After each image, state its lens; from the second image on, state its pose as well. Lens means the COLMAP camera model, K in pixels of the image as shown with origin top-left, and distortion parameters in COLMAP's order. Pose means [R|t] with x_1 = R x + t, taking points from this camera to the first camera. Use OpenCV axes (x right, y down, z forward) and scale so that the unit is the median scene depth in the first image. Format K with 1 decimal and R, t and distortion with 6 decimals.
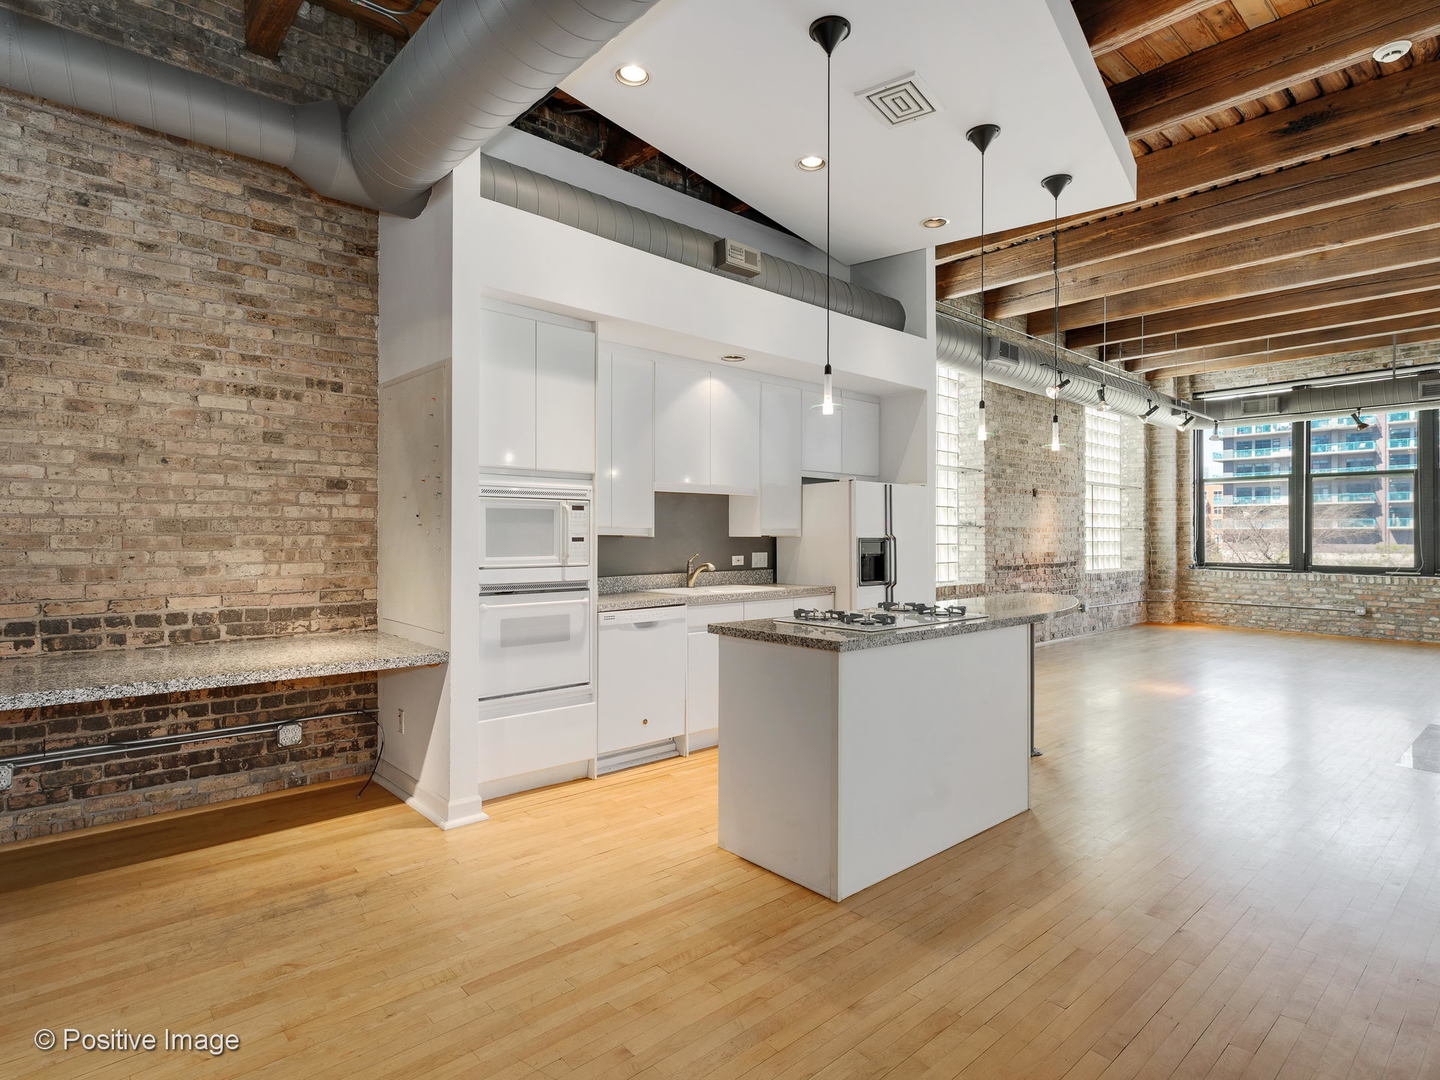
lens RADIAL K [[782.3, 0, 739.0], [0, 782.3, 531.6], [0, 0, 1]] dist [0.015744, -0.004998]
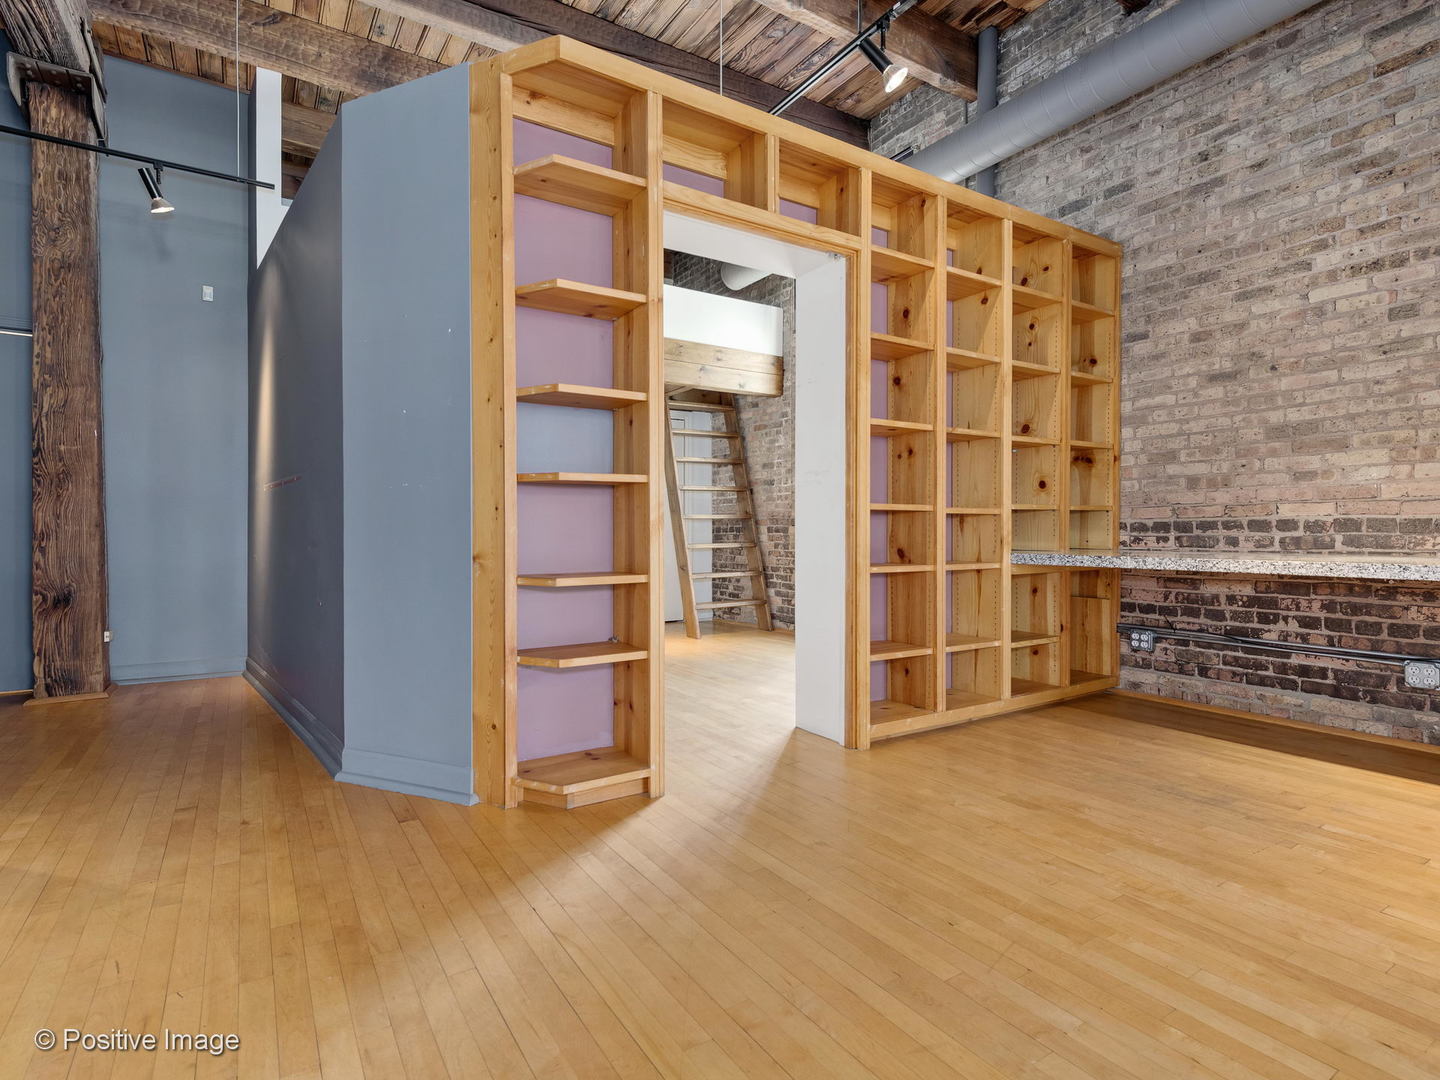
lens RADIAL K [[715.1, 0, 703.0], [0, 715.1, 533.8], [0, 0, 1]] dist [0.011339, -0.003406]
pose [[-0.180880, -0.005941, -0.983487, 0.231376], [0.002867, 0.999974, -0.006568, 0.094733], [0.983501, -0.004007, -0.180858, 0.334815]]
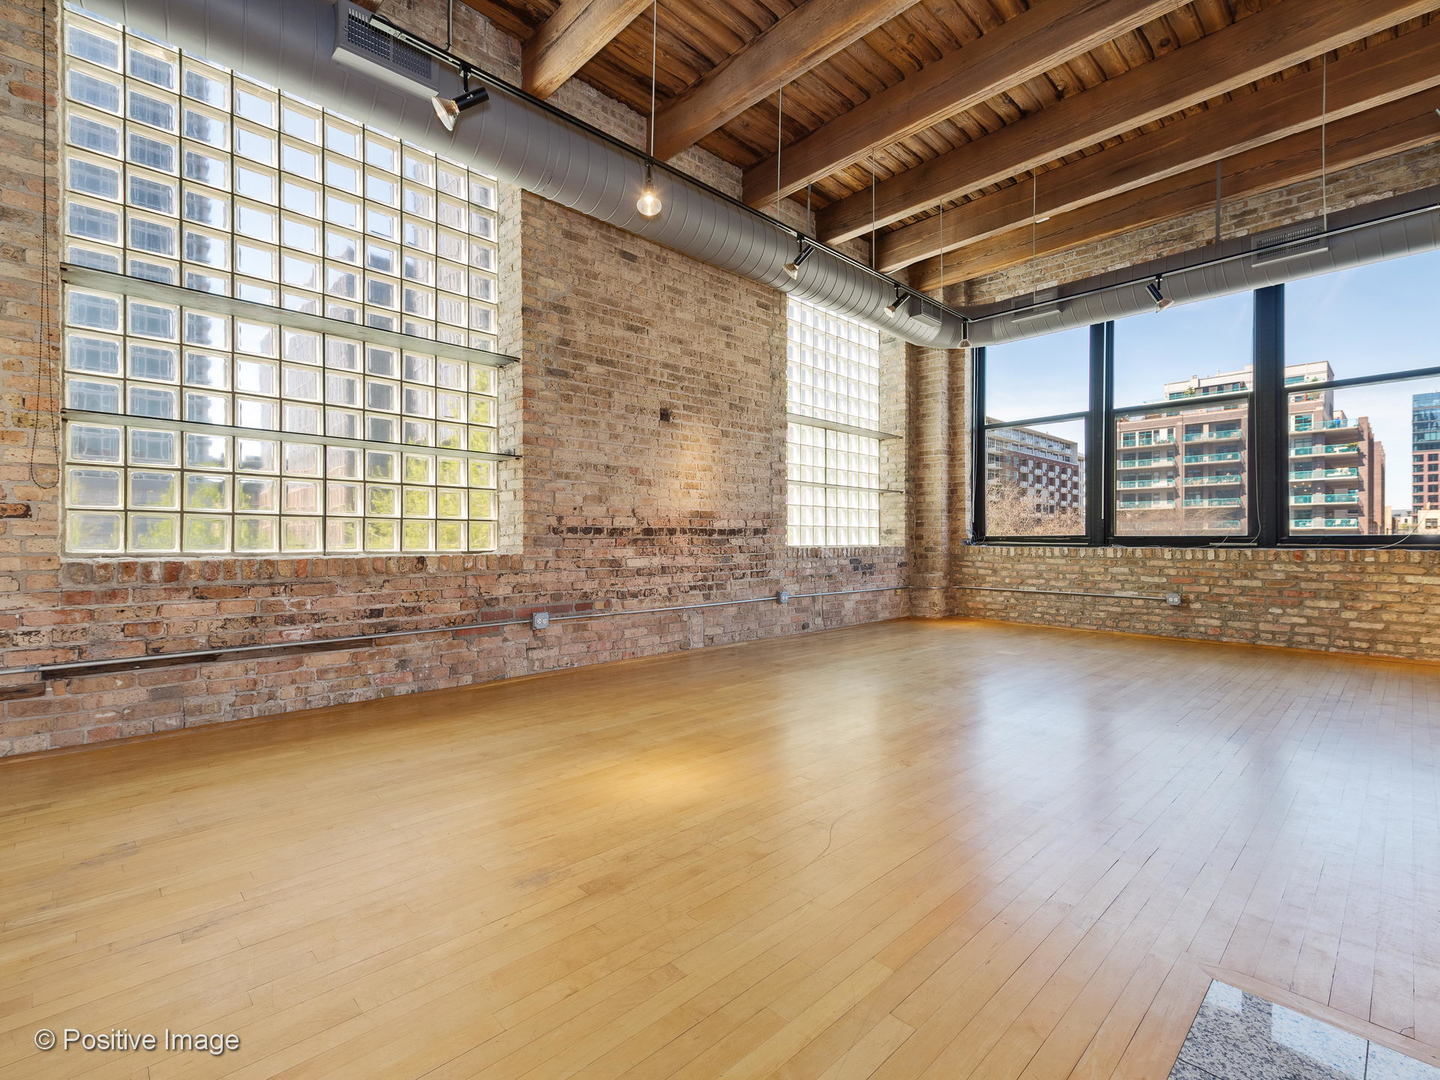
lens RADIAL K [[672.7, 0, 740.7], [0, 672.7, 539.3], [0, 0, 1]] dist [0.012145, -0.000889]
pose [[0.999192, -0.001696, 0.040146, 0.812229], [0.001508, 0.999988, 0.004710, 0.093932], [-0.040153, -0.004646, 0.999183, 0.892427]]
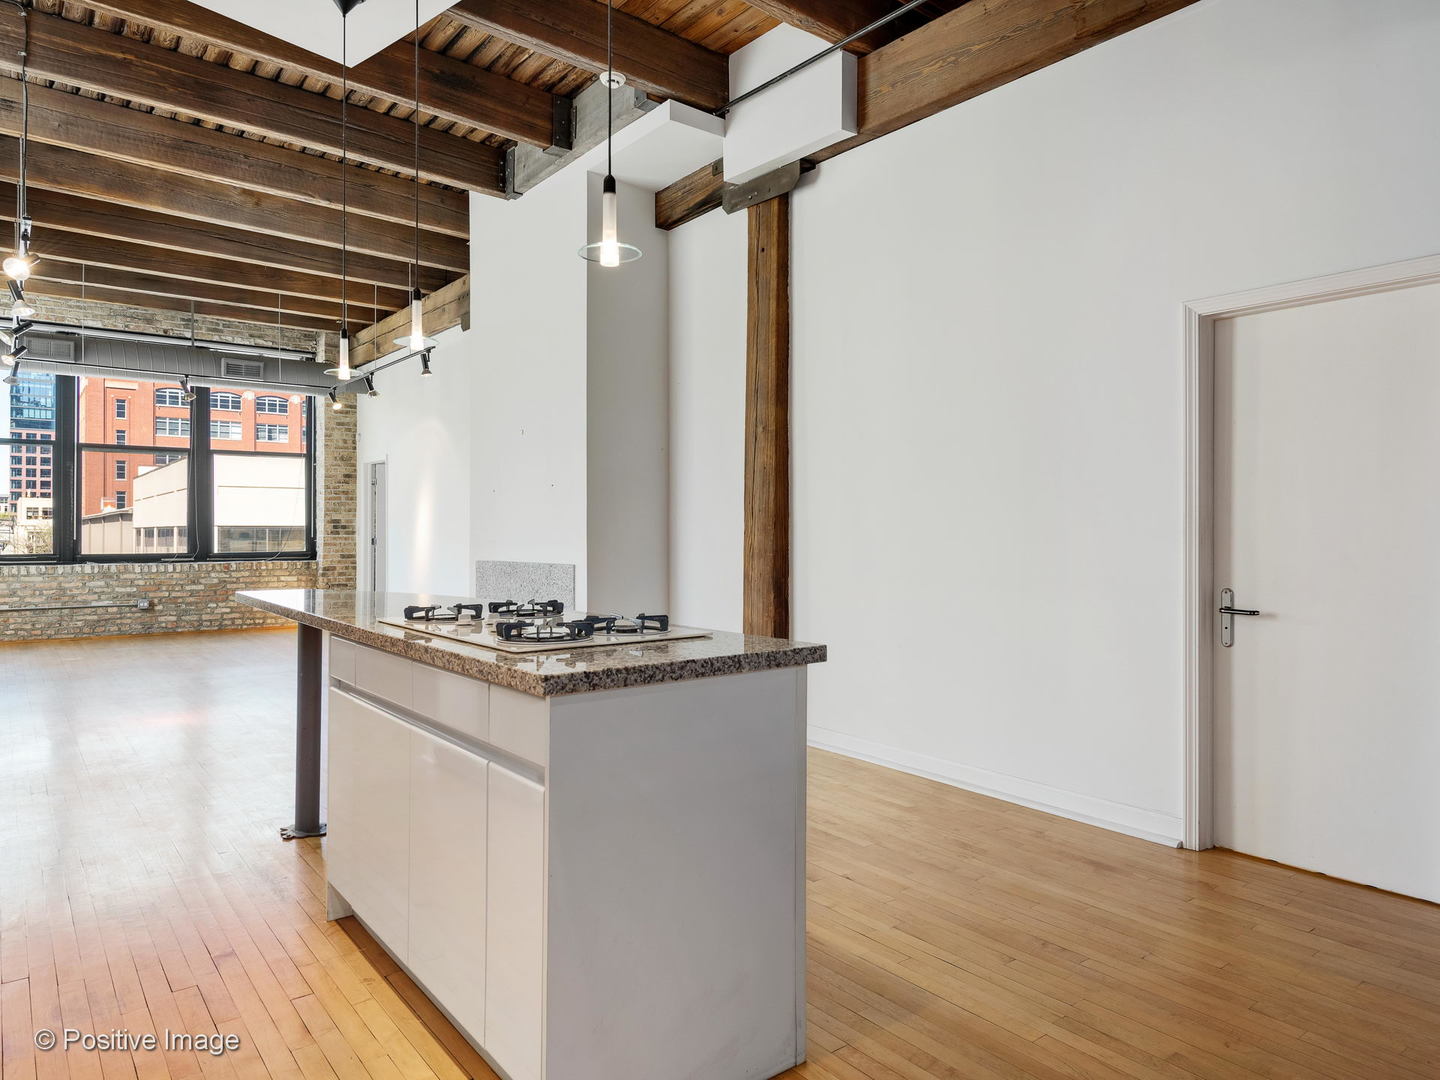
lens RADIAL K [[909.6, 0, 713.0], [0, 909.6, 528.8], [0, 0, 1]] dist [-0.002005, -0.000668]
pose [[0.079359, 0.000267, 0.996846, -0.364926], [-0.006316, 0.999980, 0.000235, 0.026005], [-0.996826, -0.006315, 0.079359, 0.603656]]
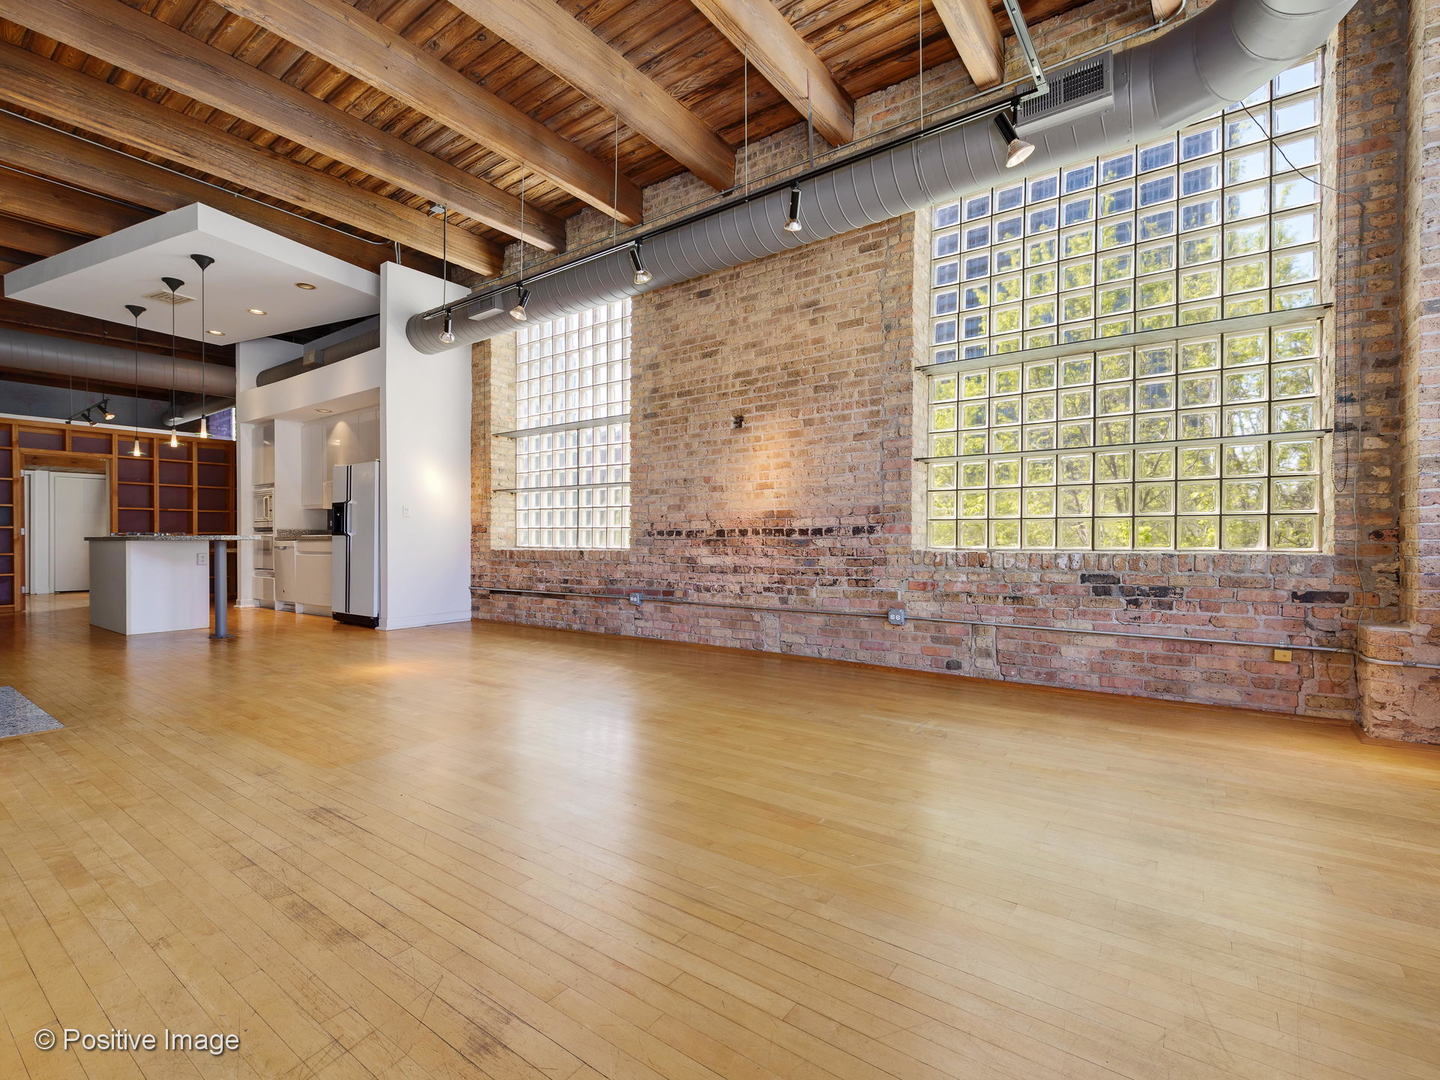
lens RADIAL K [[672.7, 0, 684.7], [0, 672.7, 541.3], [0, 0, 1]] dist [0.012145, -0.000889]
pose [[0.159042, -0.002247, -0.987269, 1.822924], [0.005311, 0.999985, -0.001420, 0.101995], [0.987258, -0.005018, 0.159051, 1.690153]]
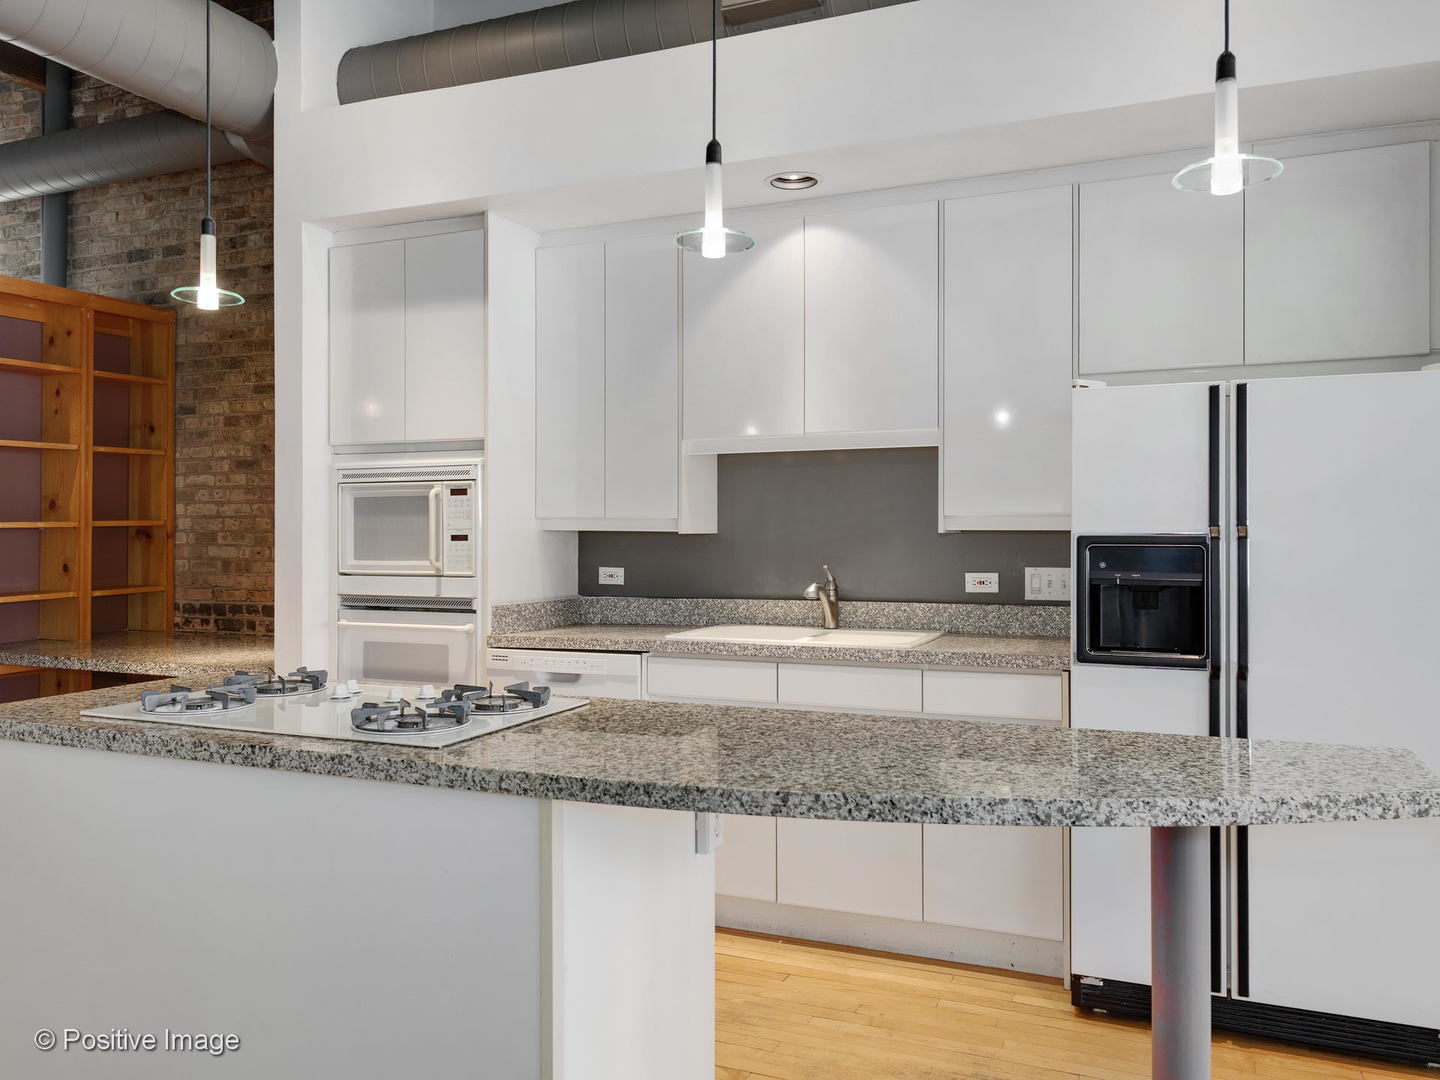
lens RADIAL K [[1103.1, 0, 721.7], [0, 1103.1, 523.4], [0, 0, 1]] dist [0.021700, -0.021189]
pose [[0.401037, -0.008005, -0.916027, 0.669224], [0.007858, 0.999955, -0.005298, 0.003748], [0.916028, -0.005074, 0.401082, 0.712026]]
